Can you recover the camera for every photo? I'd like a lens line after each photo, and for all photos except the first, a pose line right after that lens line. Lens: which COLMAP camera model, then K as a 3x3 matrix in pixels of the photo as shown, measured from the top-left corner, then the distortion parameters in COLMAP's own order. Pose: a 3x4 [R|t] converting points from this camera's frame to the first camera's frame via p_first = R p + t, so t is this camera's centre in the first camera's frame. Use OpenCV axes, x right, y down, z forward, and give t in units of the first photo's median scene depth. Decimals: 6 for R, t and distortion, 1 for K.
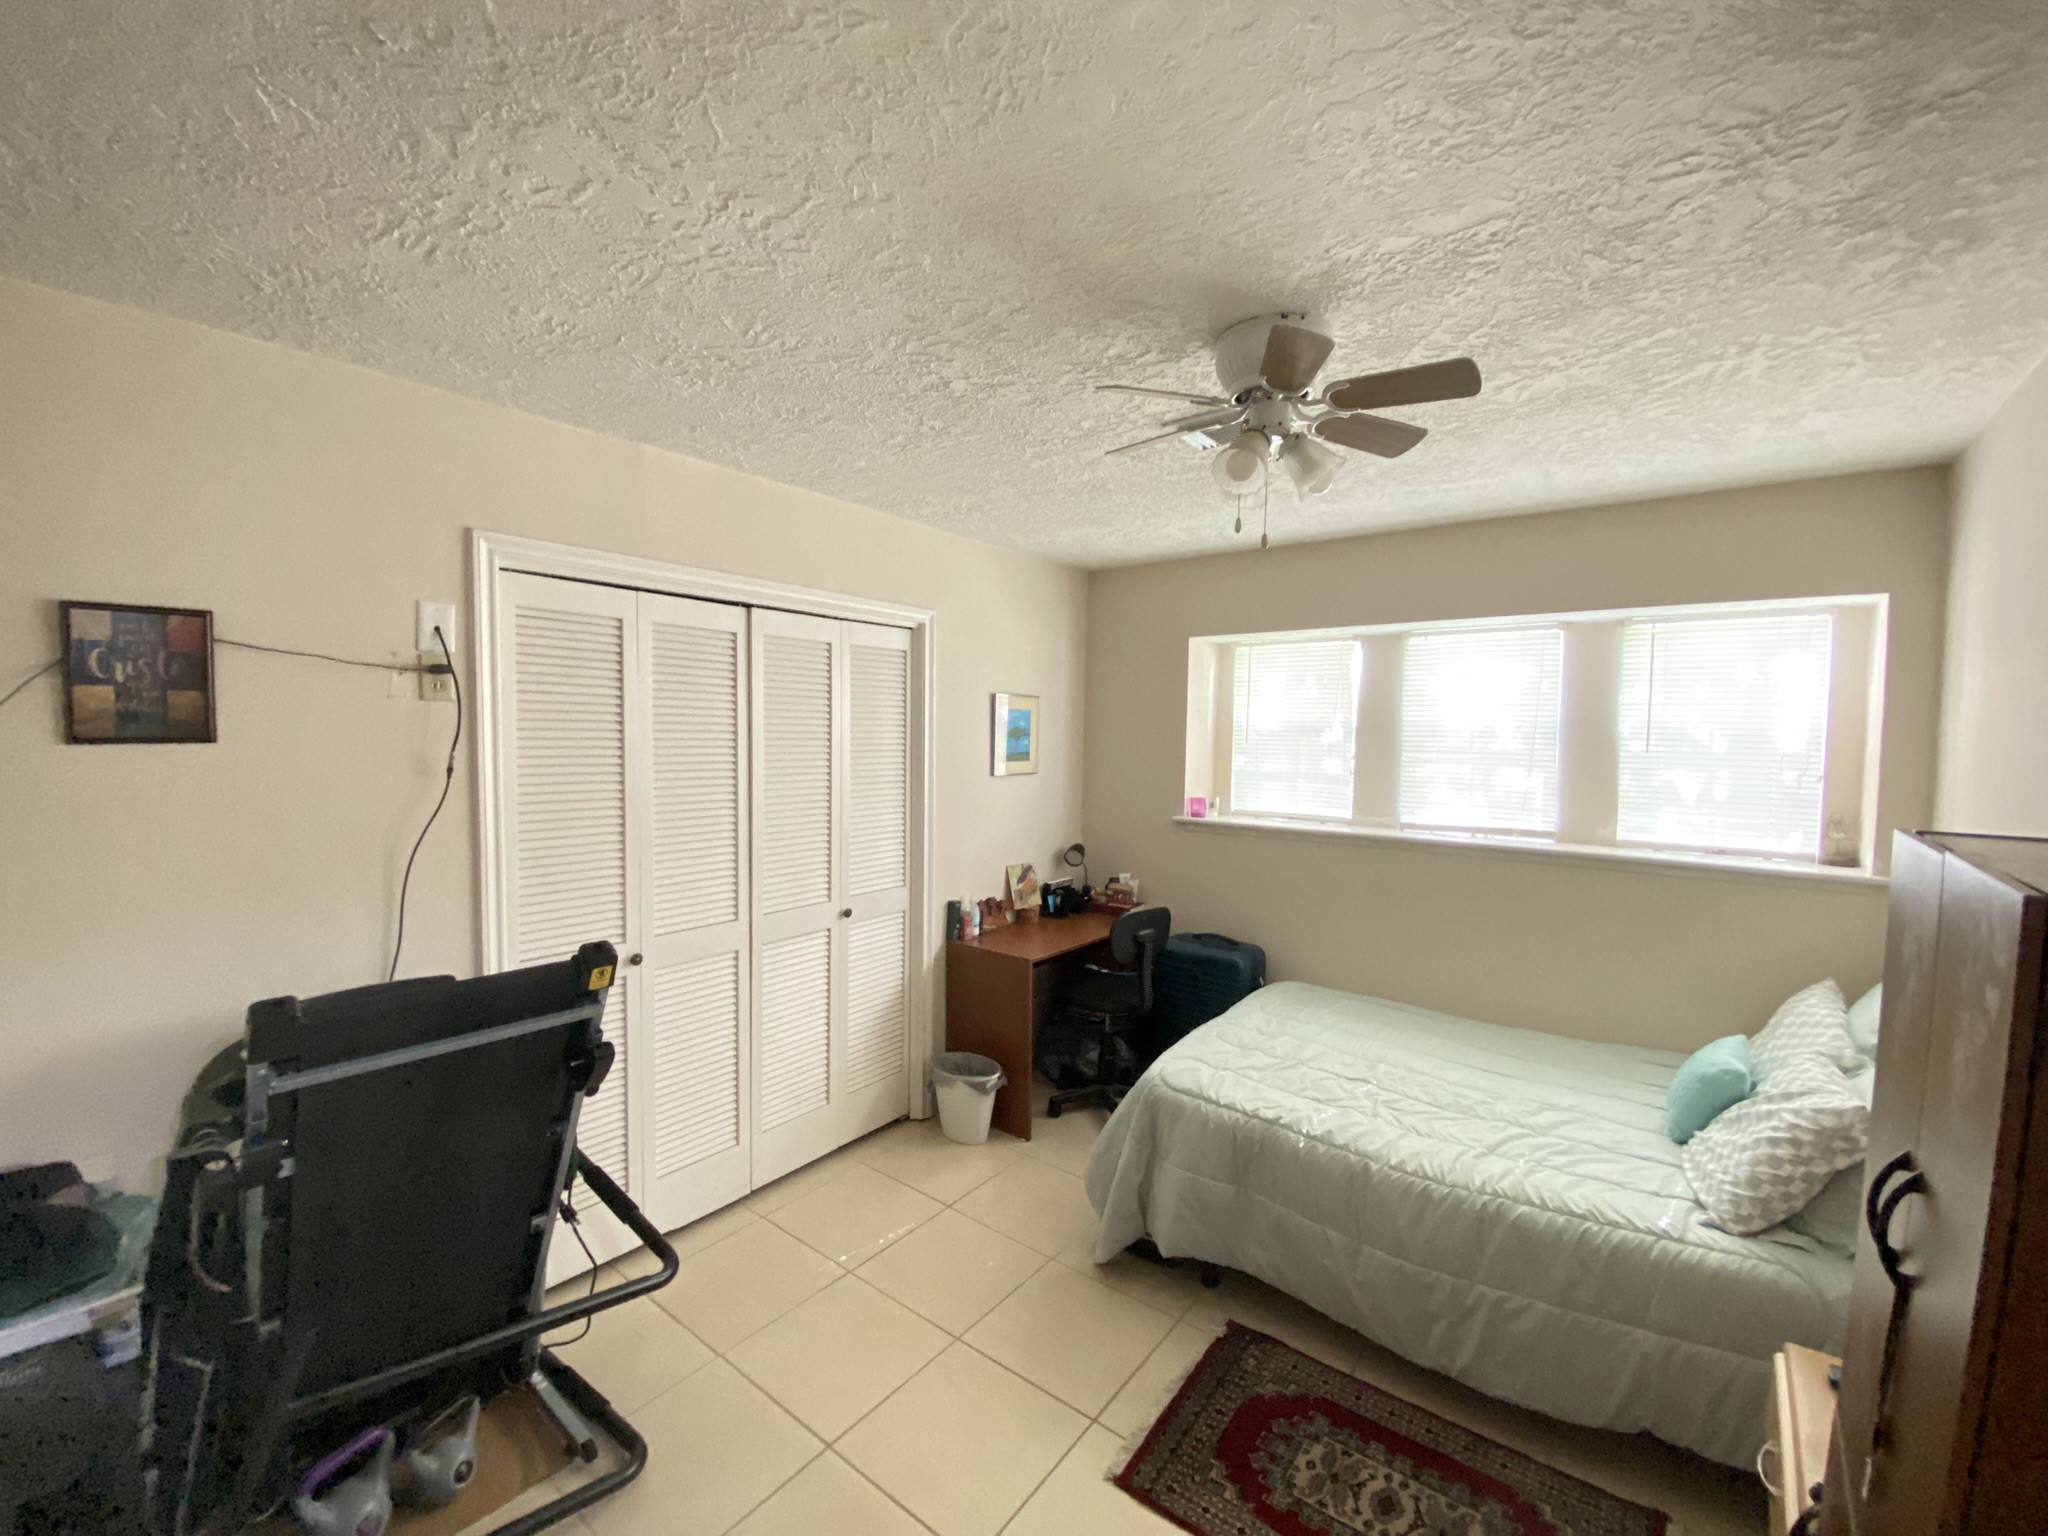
lens RADIAL K [[836.6, 0, 1024.0], [0, 836.6, 768.0], [0, 0, 1]] dist [0.023842, -0.000218]
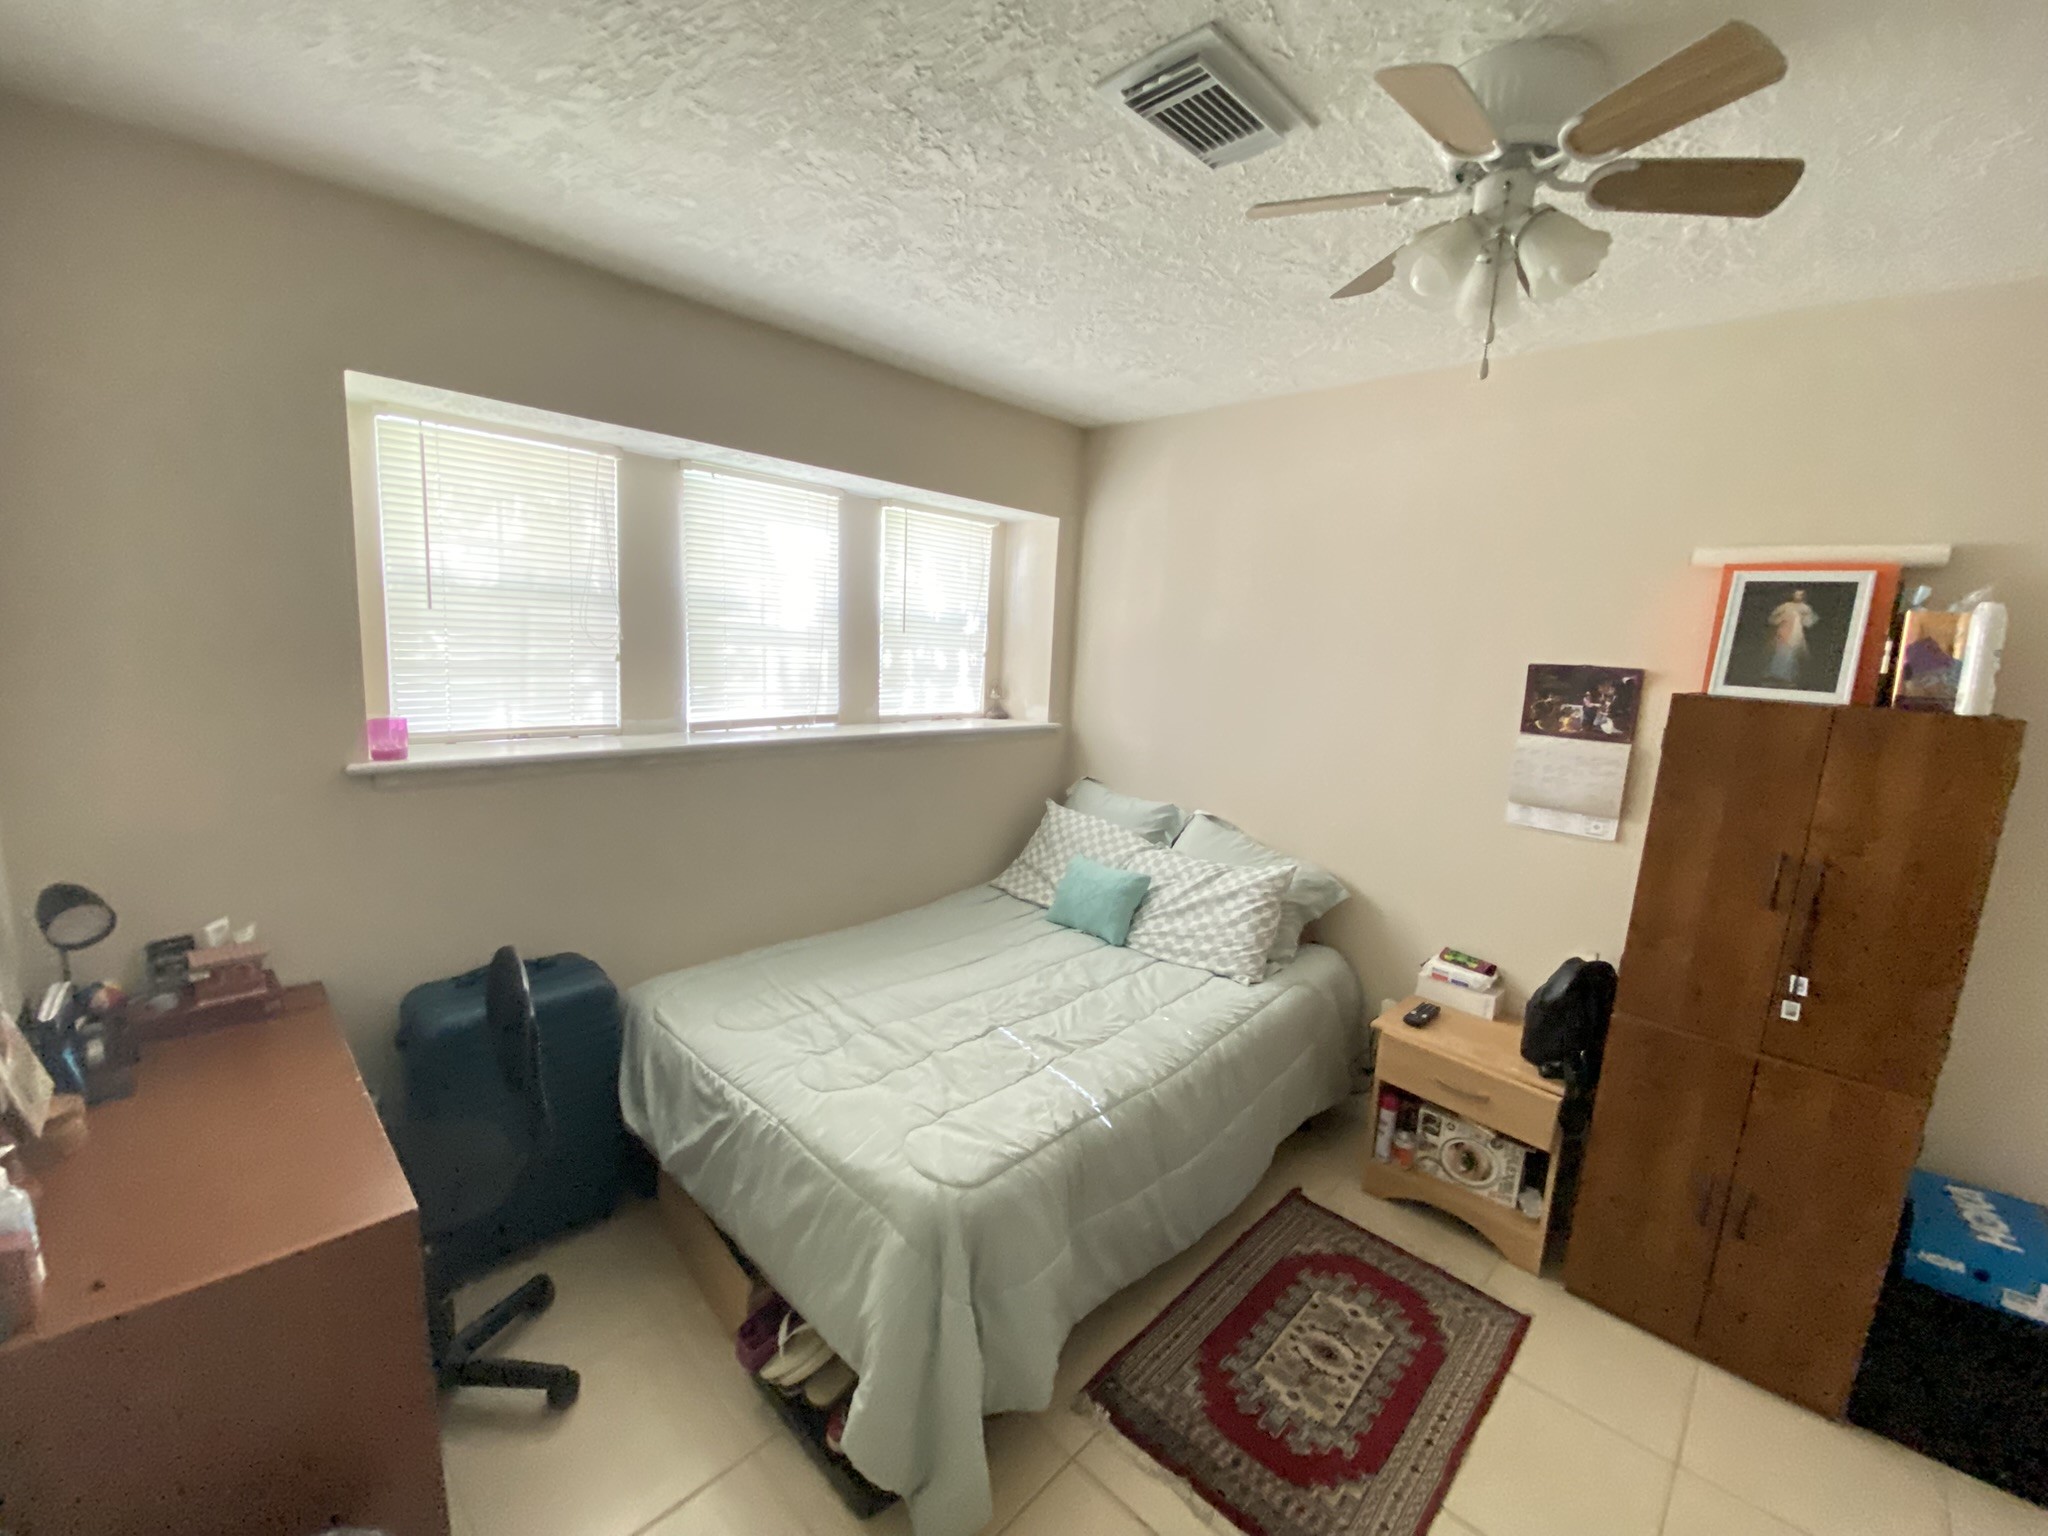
lens RADIAL K [[836.6, 0, 1024.0], [0, 836.6, 768.0], [0, 0, 1]] dist [0.023842, -0.000218]
pose [[0.110184, -0.165332, 0.980064, -0.357801], [0.001591, 0.986096, 0.166170, -0.027488], [-0.993910, -0.016750, 0.108915, 0.837691]]
